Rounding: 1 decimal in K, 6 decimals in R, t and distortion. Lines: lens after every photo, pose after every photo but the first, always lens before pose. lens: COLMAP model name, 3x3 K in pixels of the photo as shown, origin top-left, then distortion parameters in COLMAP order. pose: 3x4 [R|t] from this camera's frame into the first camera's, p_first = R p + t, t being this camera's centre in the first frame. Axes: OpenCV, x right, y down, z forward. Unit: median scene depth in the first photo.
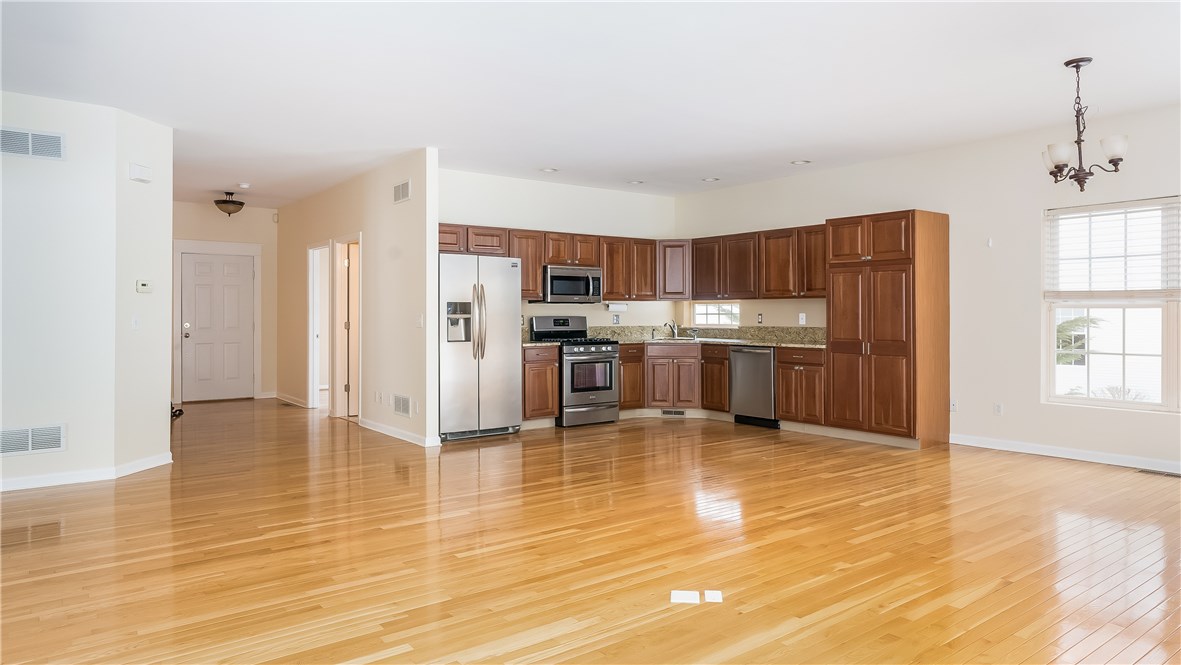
lens RADIAL K [[751.6, 0, 590.5], [0, 751.6, 332.5], [0, 0, 1]] dist [0.000345, 0.000482]
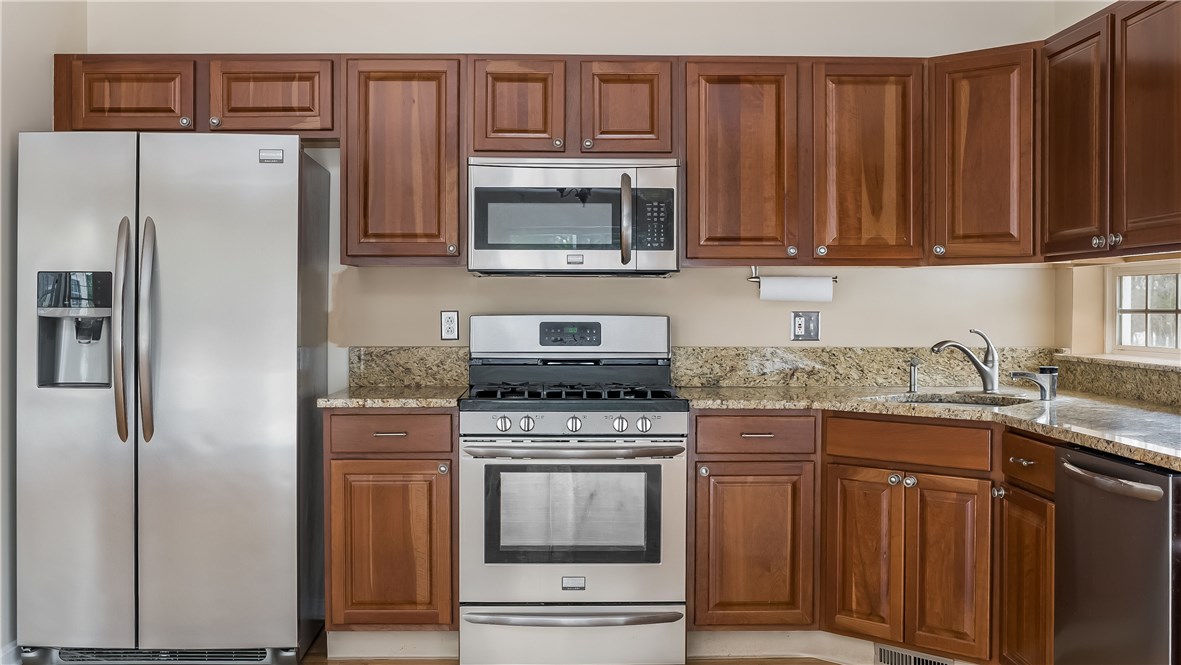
lens RADIAL K [[1268.7, 0, 590.5], [0, 1268.7, 332.5], [0, 0, 1]] dist [-0.005544, -0.004400]
pose [[0.800749, 0.016979, -0.598759, 0.315148], [-0.019178, 0.999812, 0.002703, -0.016324], [0.598693, 0.009318, 0.800924, 0.589104]]
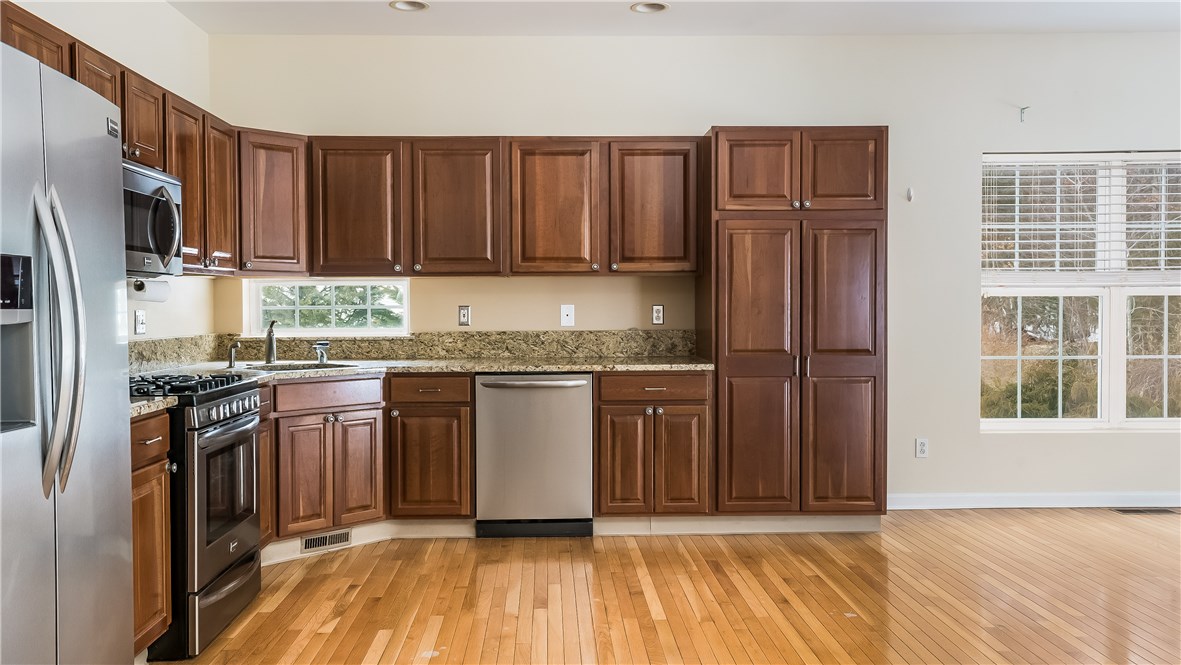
lens RADIAL K [[995.7, 0, 590.5], [0, 995.7, 332.5], [0, 0, 1]] dist [0.039074, 0.003466]
pose [[0.580294, -0.023443, 0.814069, -0.277119], [0.024545, 0.999635, 0.011291, -0.013844], [-0.814037, 0.013429, 0.580658, 0.591587]]
